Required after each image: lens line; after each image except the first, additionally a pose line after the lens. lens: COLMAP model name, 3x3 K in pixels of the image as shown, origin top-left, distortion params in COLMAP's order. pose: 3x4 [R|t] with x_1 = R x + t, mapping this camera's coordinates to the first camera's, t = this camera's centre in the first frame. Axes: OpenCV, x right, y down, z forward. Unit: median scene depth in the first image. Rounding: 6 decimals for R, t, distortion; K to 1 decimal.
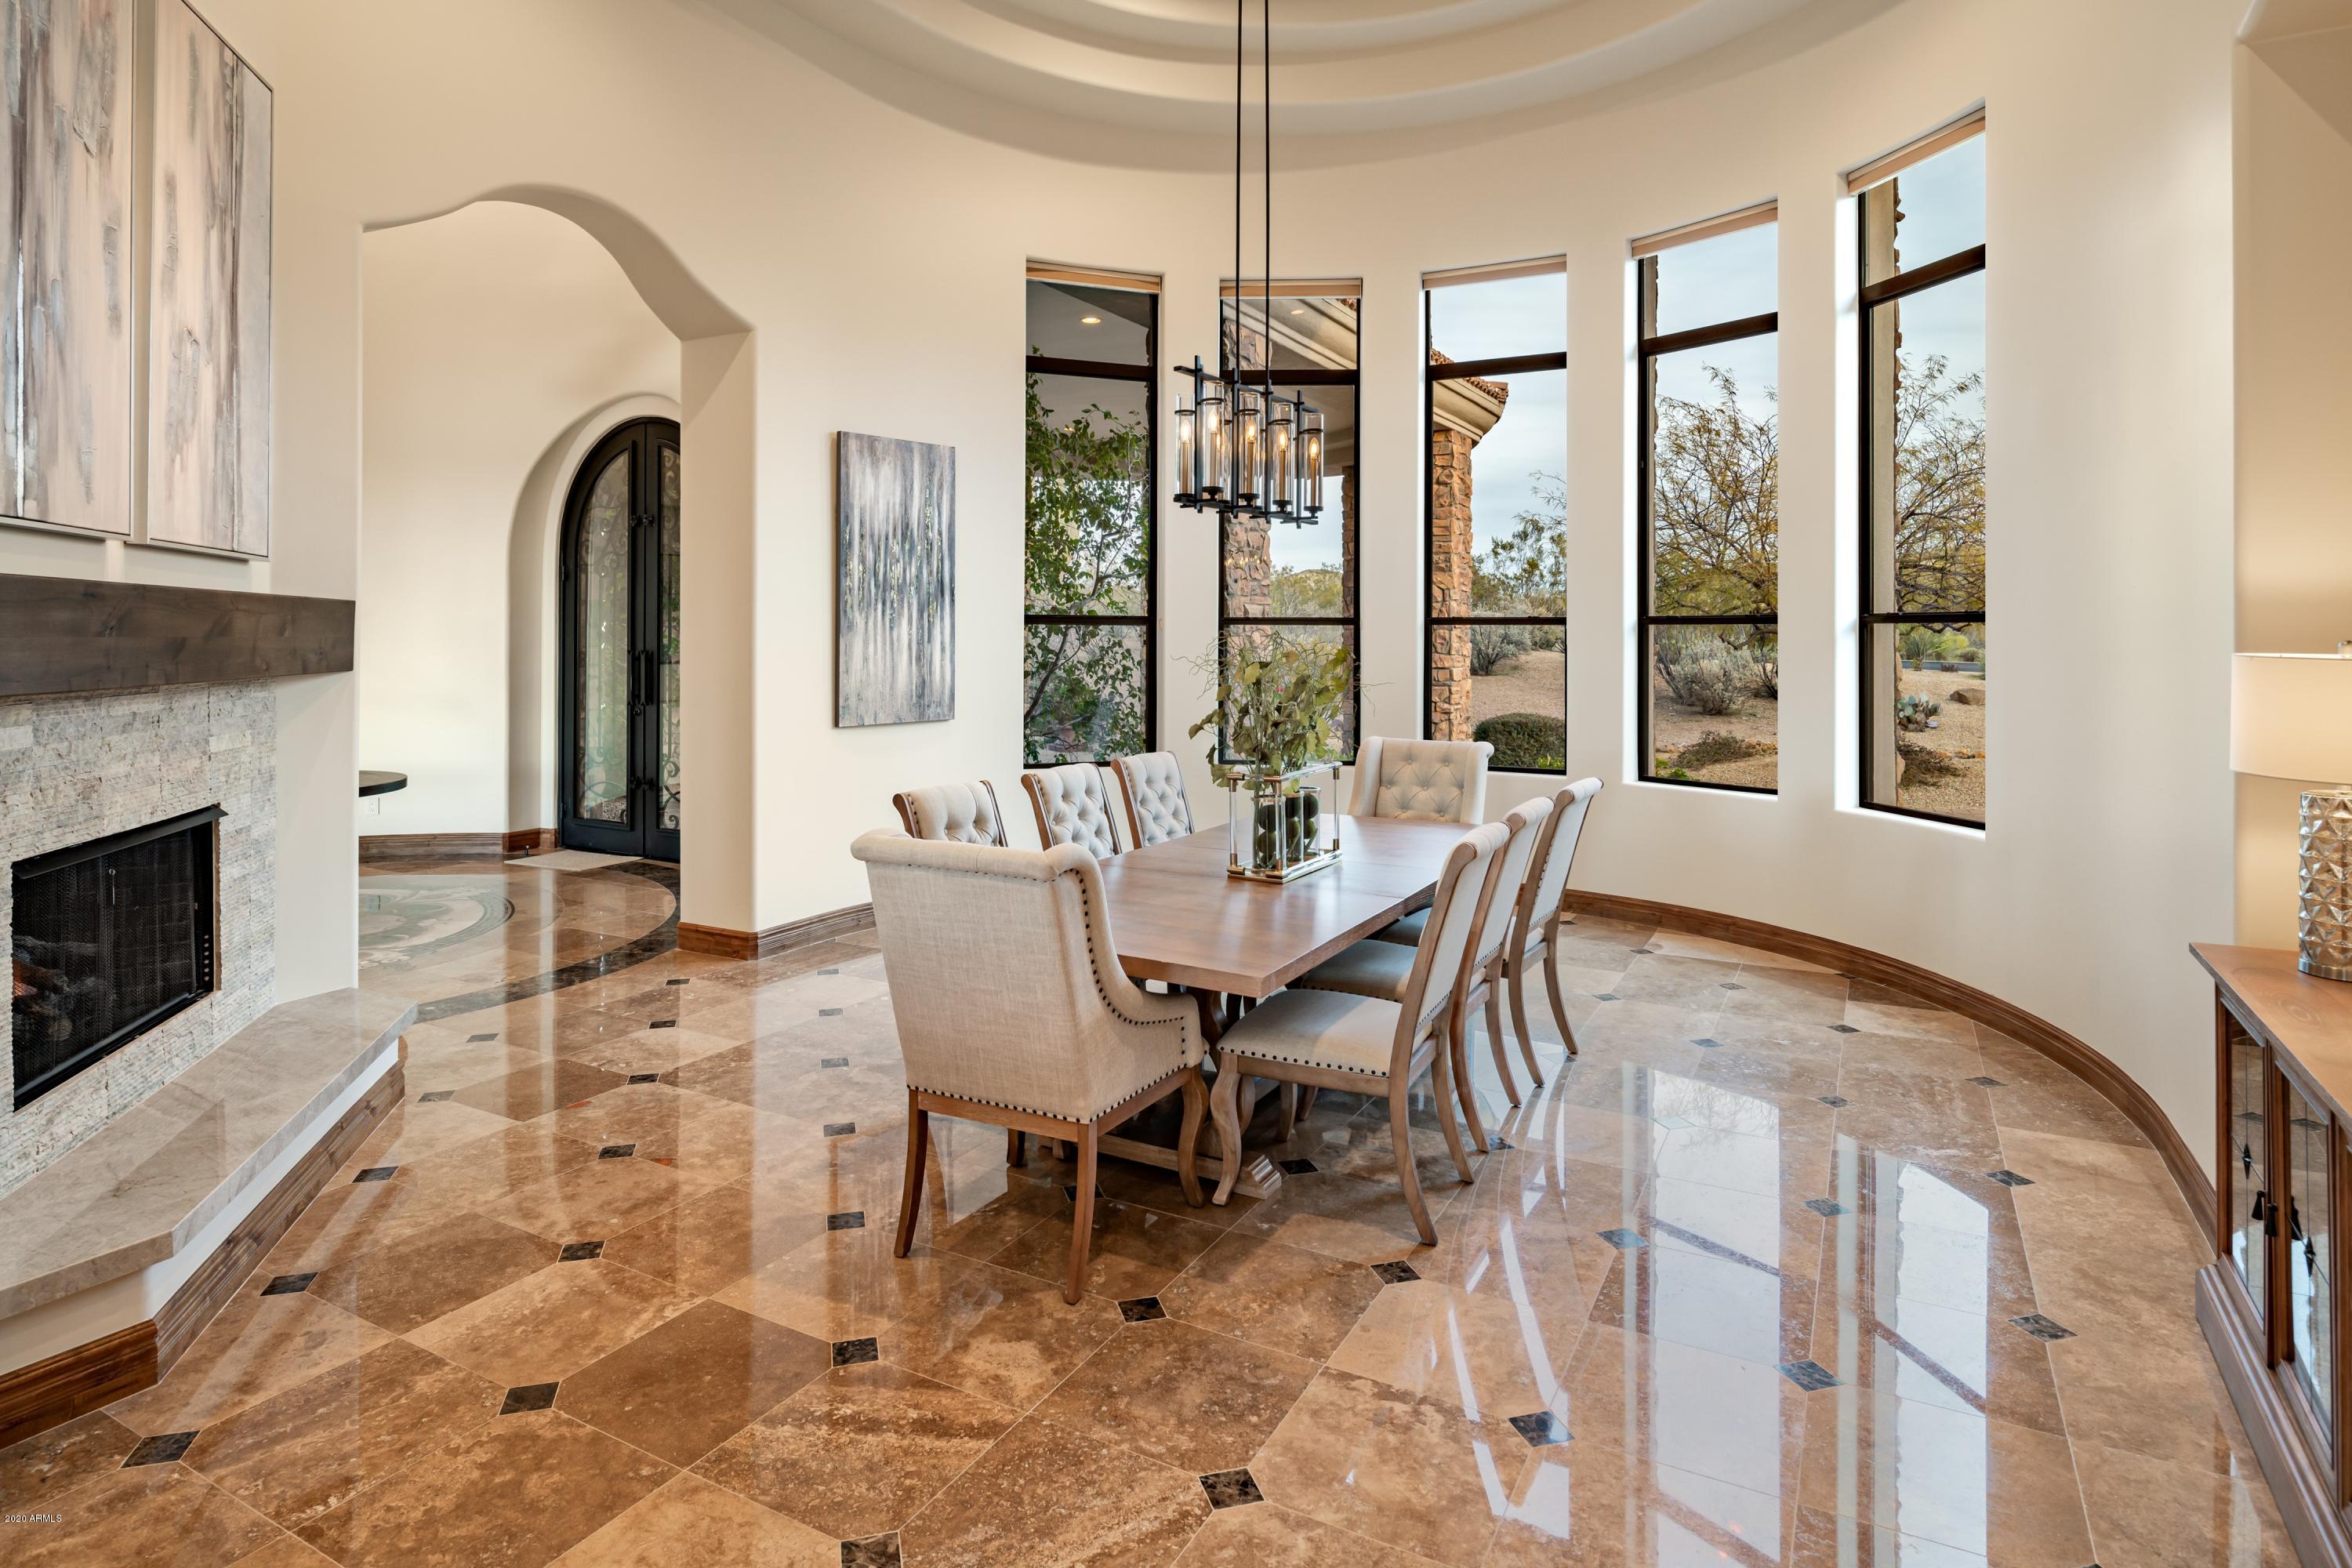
lens RADIAL K [[1290.4, 0, 1176.0], [0, 1290.4, 784.0], [0, 0, 1]] dist [-0.001386, -0.000656]
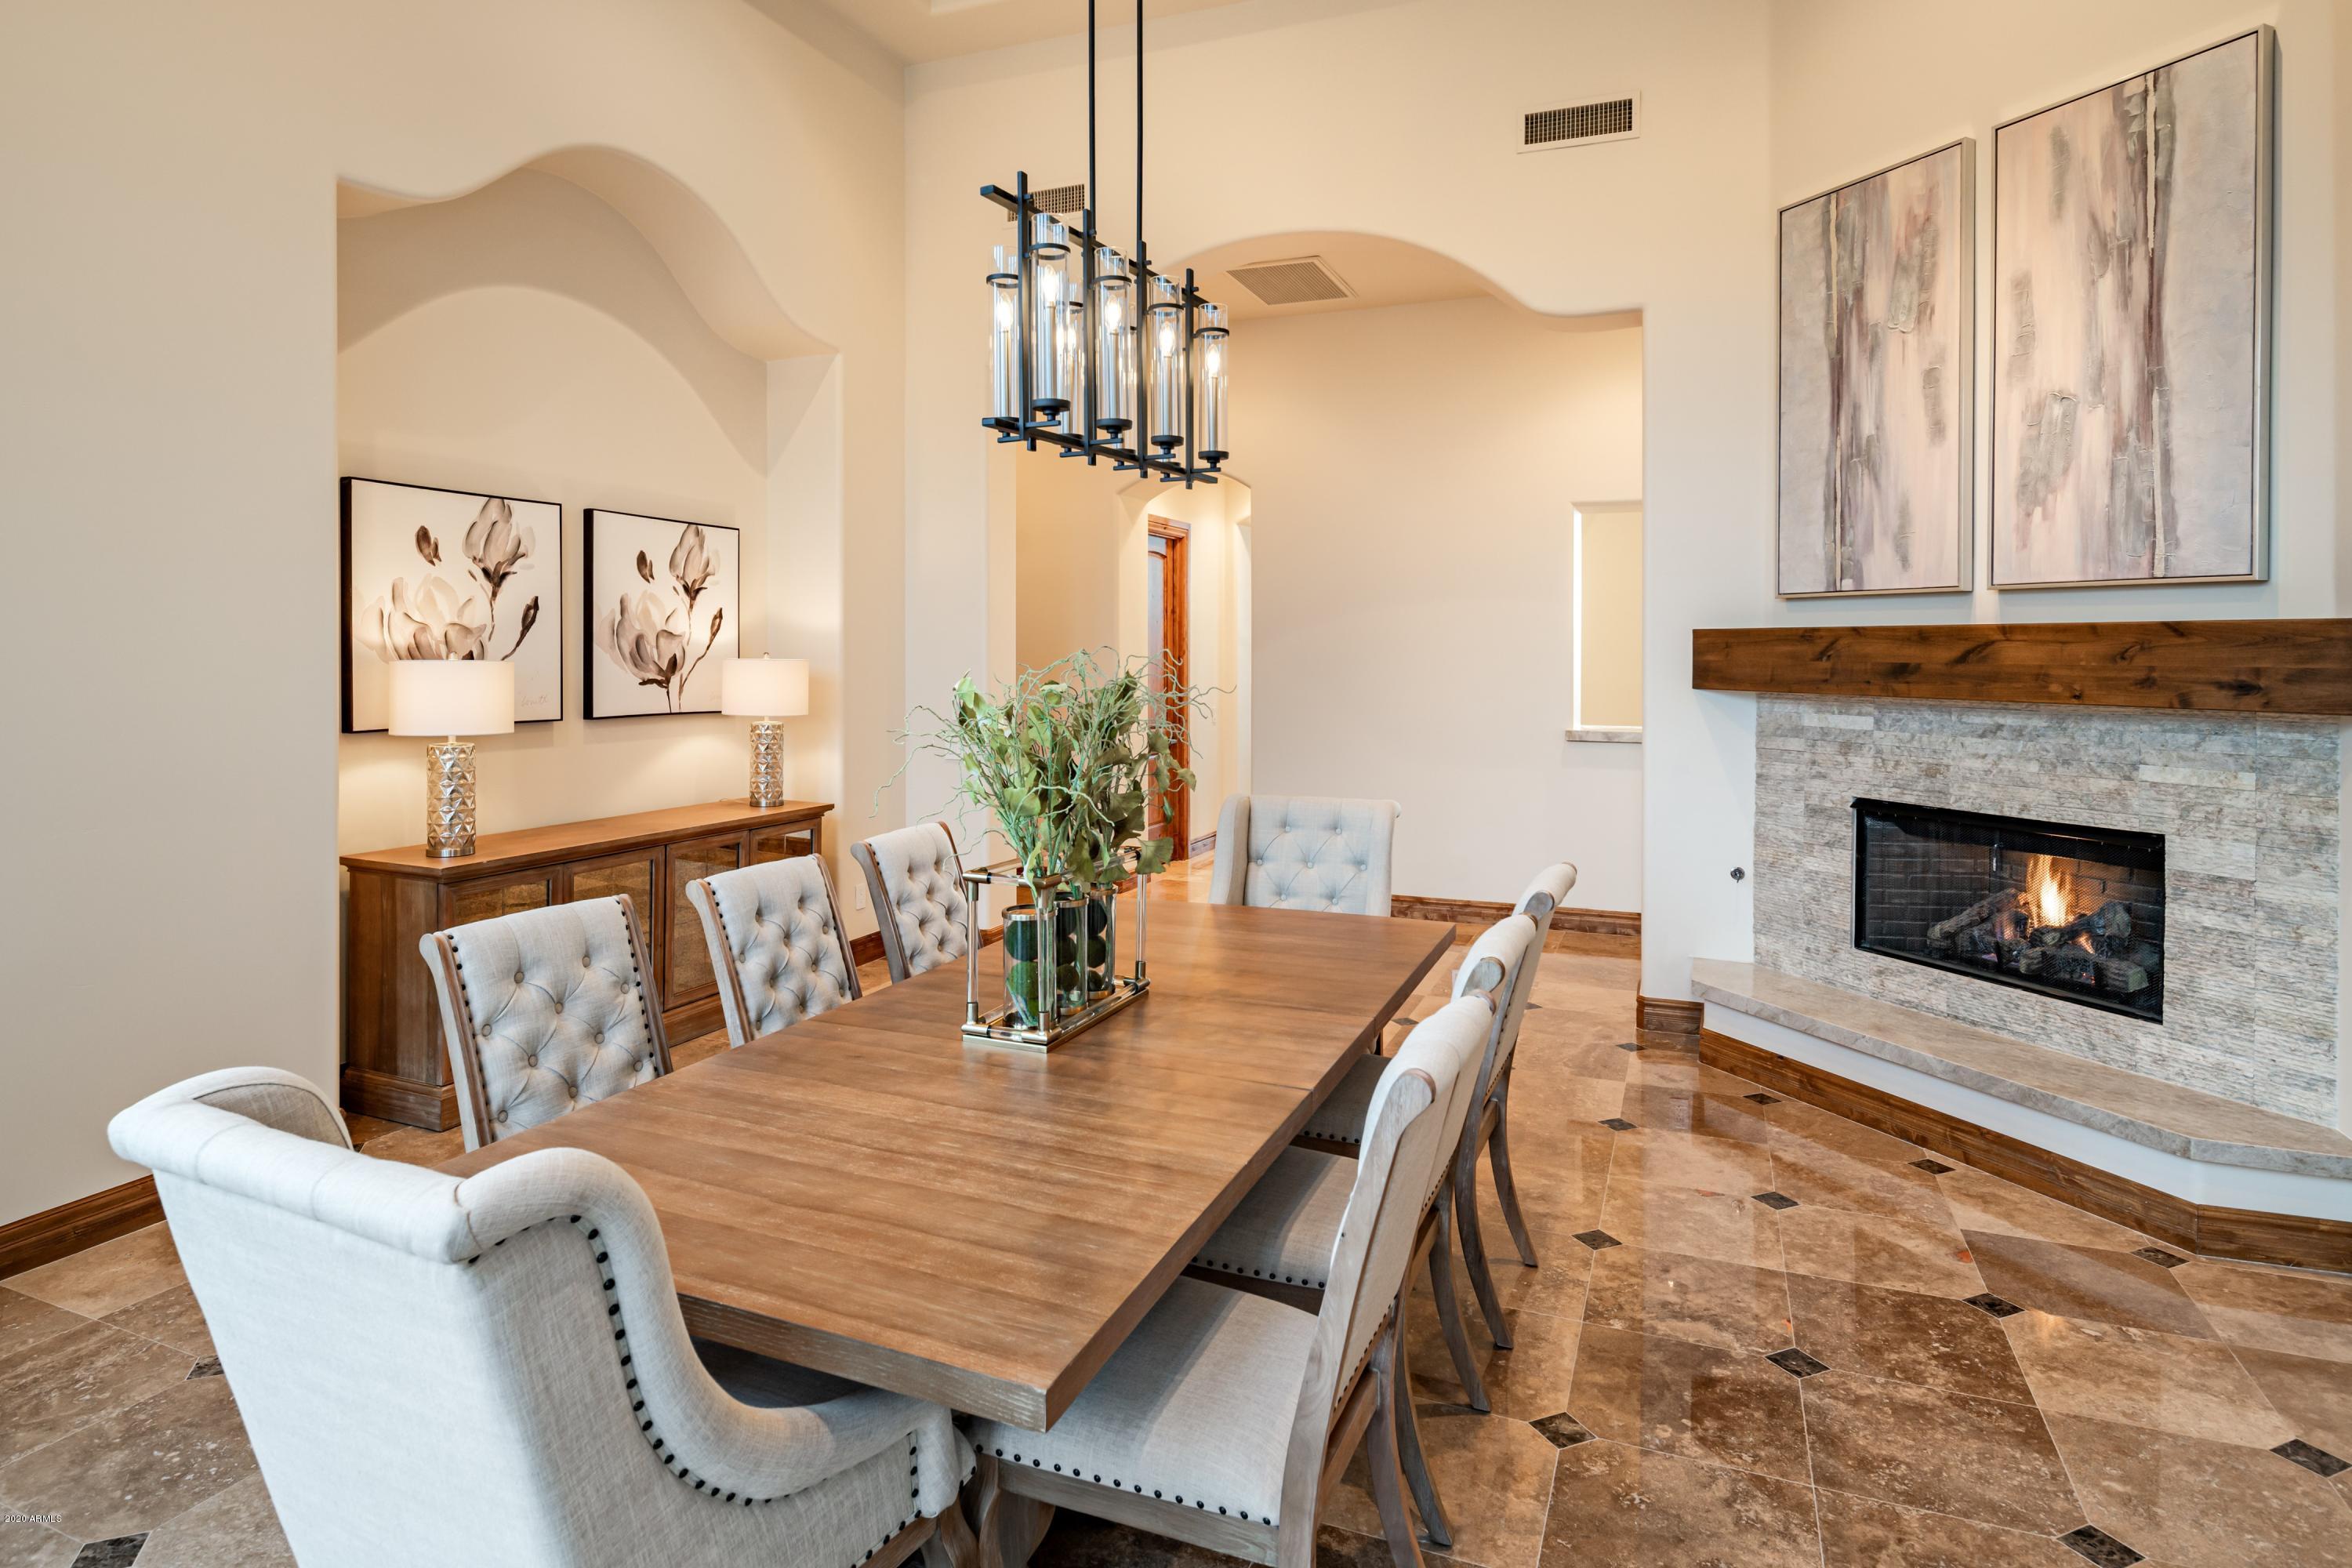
lens RADIAL K [[1248.1, 0, 1176.0], [0, 1248.1, 784.0], [0, 0, 1]] dist [0.000947, 0.000261]
pose [[-0.993176, 0.016079, -0.115512, 0.145893], [-0.010312, 0.974464, 0.224307, -0.287704], [0.116169, 0.223968, -0.967648, 2.296325]]
